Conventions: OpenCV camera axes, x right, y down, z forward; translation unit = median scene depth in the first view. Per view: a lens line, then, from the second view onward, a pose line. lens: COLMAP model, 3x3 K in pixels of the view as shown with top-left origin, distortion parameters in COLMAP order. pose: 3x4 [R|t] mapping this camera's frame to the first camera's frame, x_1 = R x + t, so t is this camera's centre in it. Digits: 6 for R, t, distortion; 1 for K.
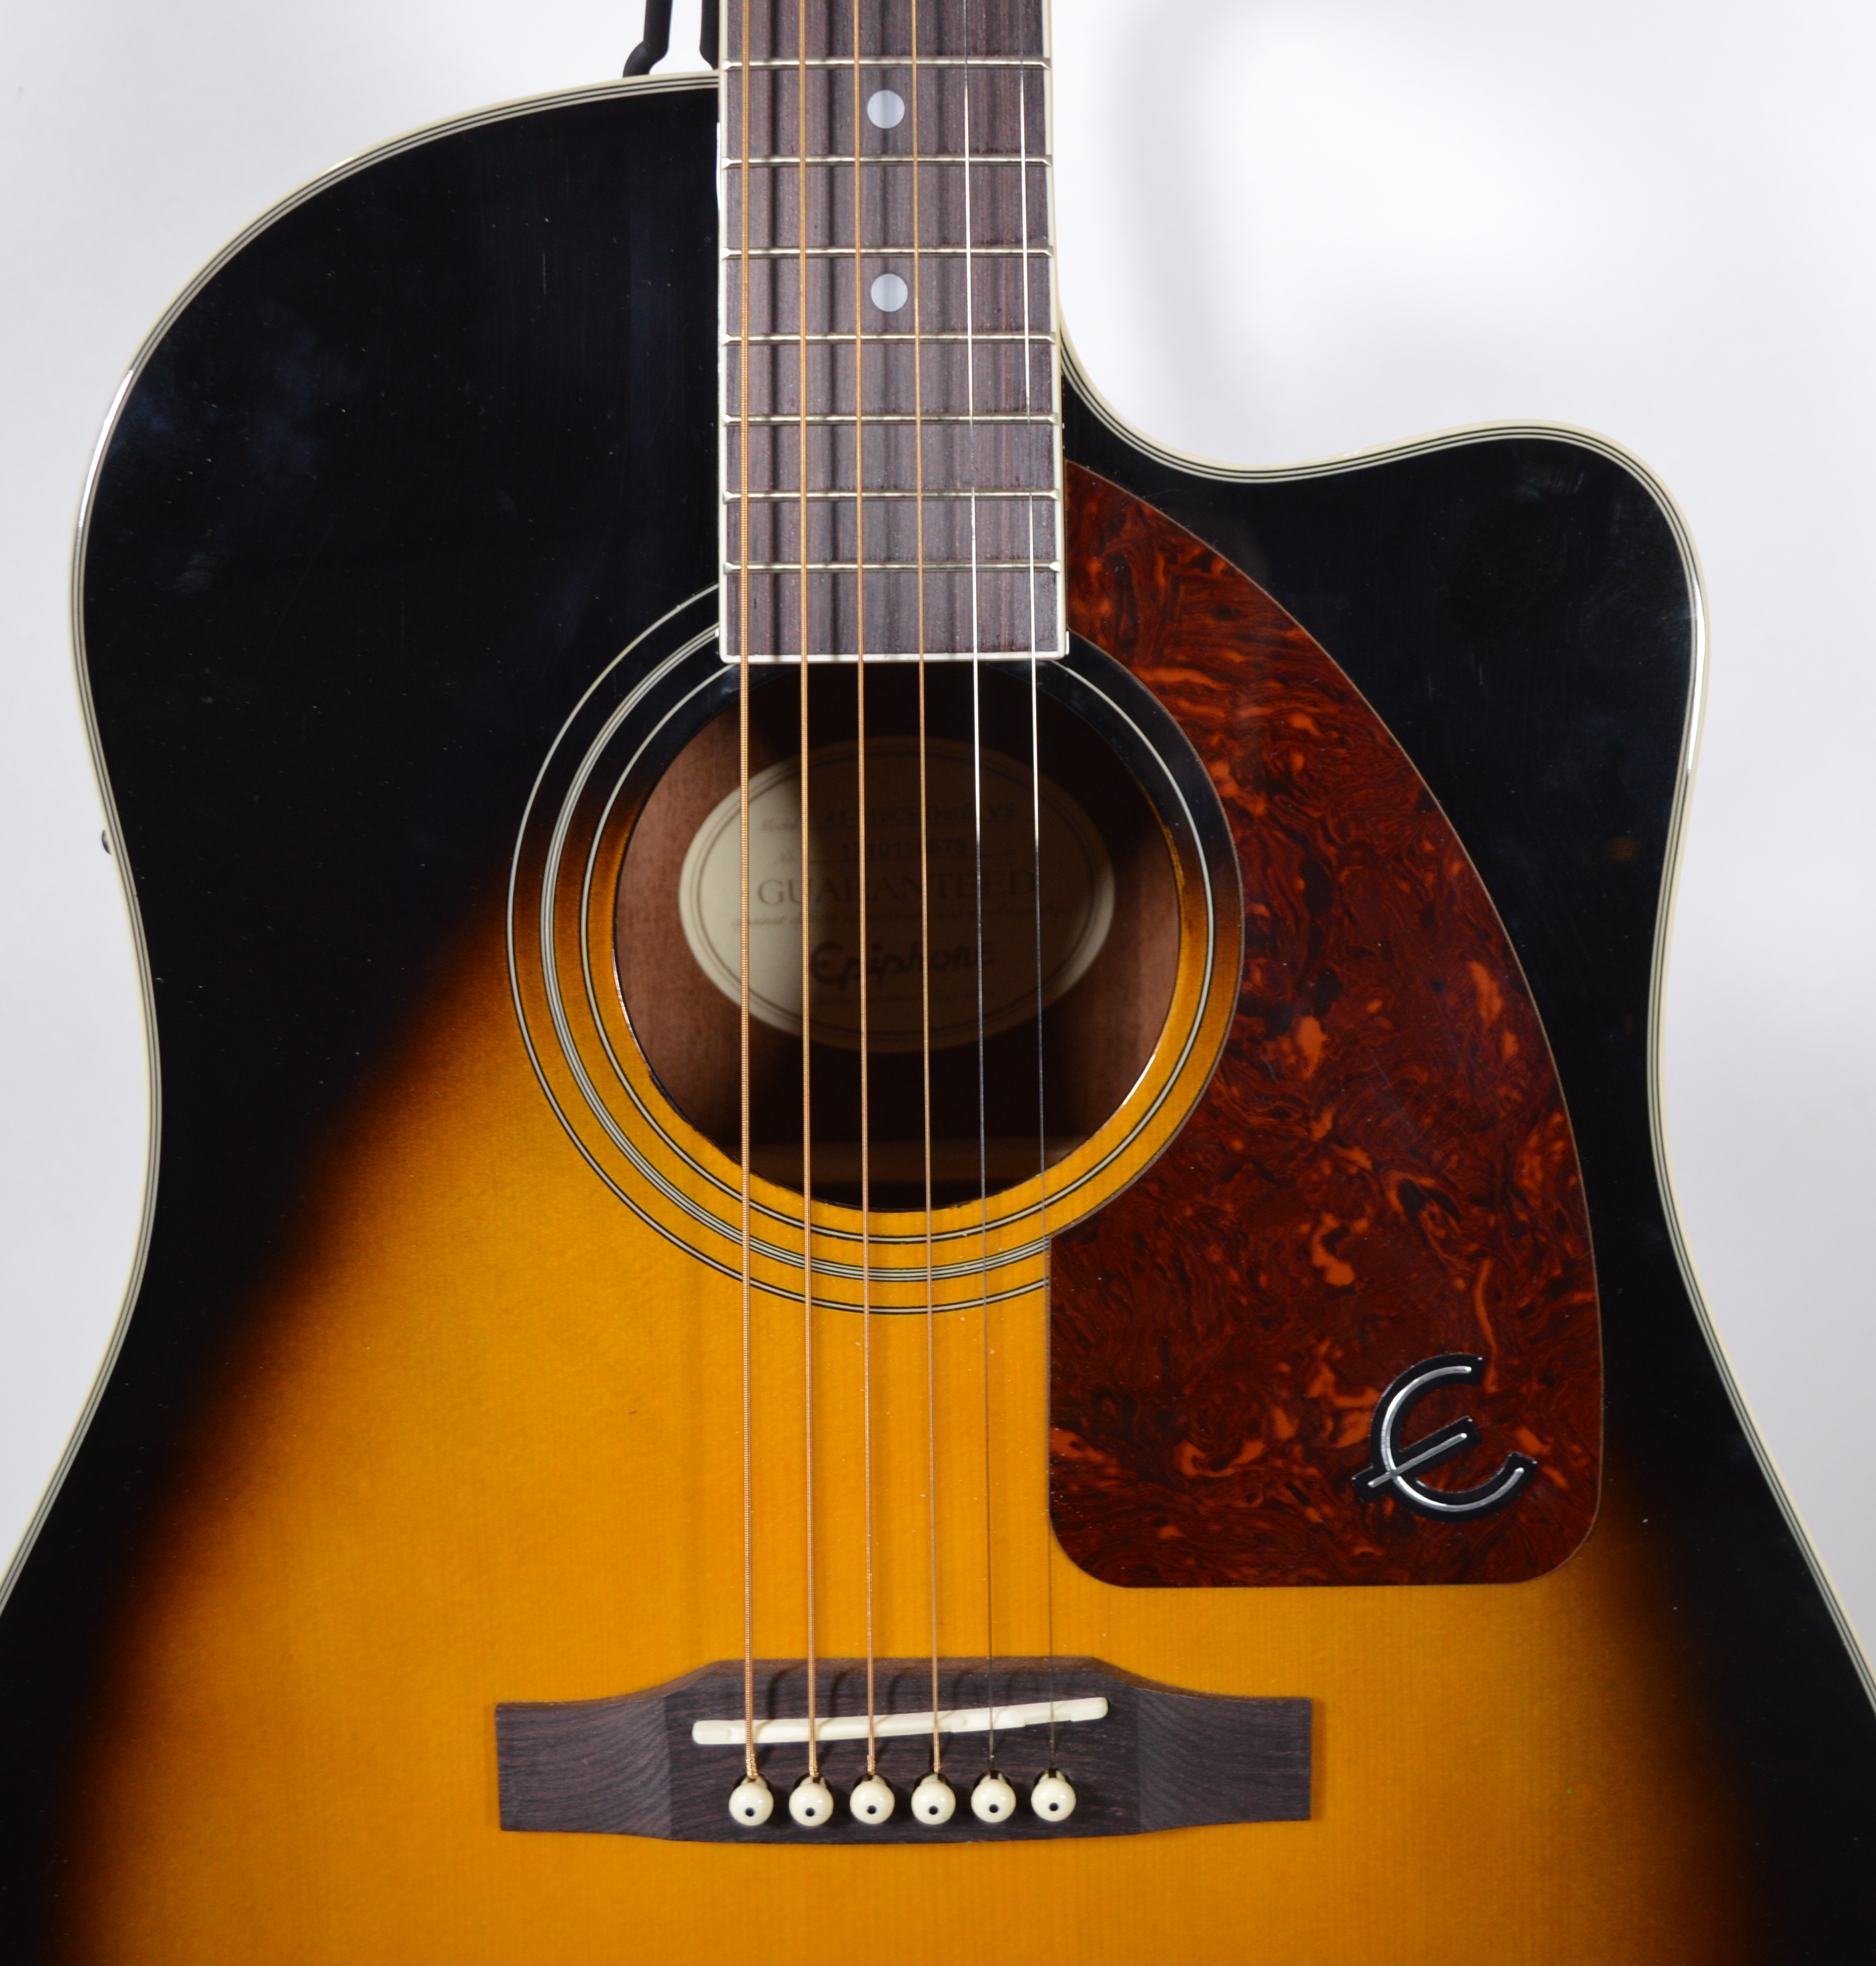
lens RADIAL K [[2295.8, 0, 1006.5], [0, 2295.8, 937.9], [0, 0, 1]] dist [-0.073961, -0.015812]
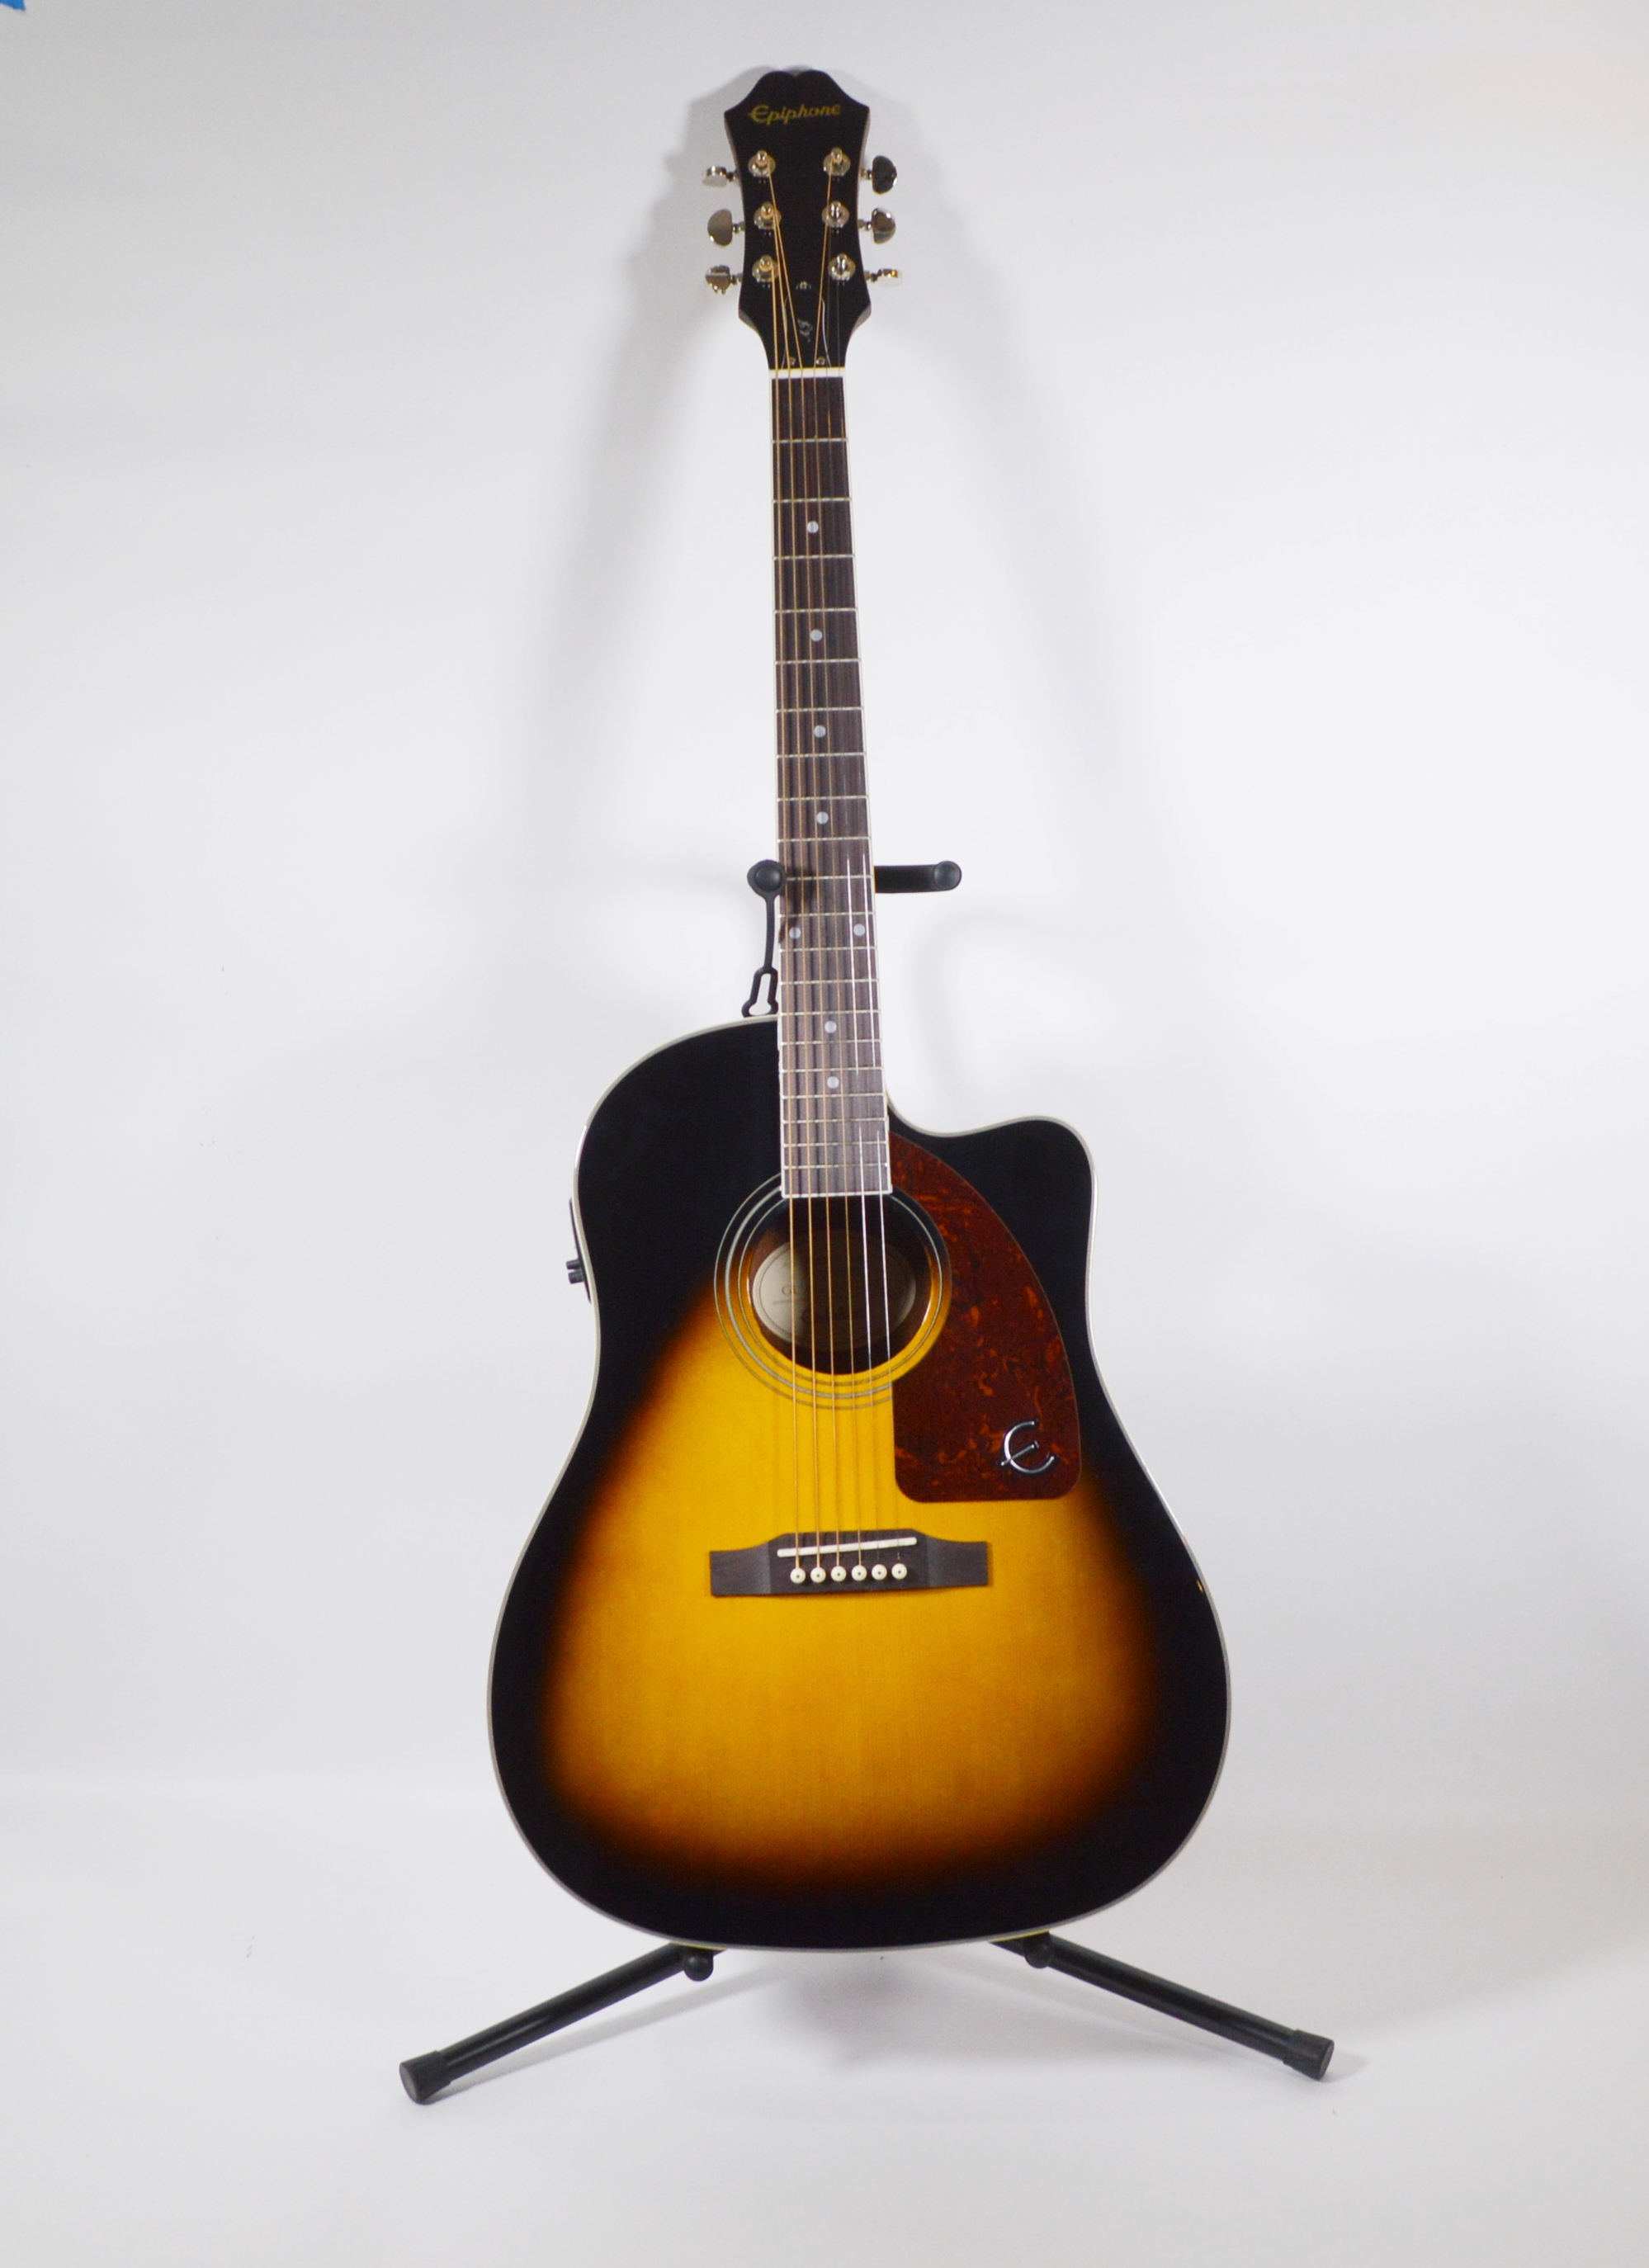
lens RADIAL K [[2784.6, 0, 824.5], [0, 2784.6, 1134.0], [0, 0, 1]] dist [-0.009861, 0.015569]
pose [[0.999290, -0.030464, -0.022177, 0.021042], [0.026107, 0.984130, -0.175519, 0.453665], [0.027172, 0.174816, 0.984226, -2.703944]]
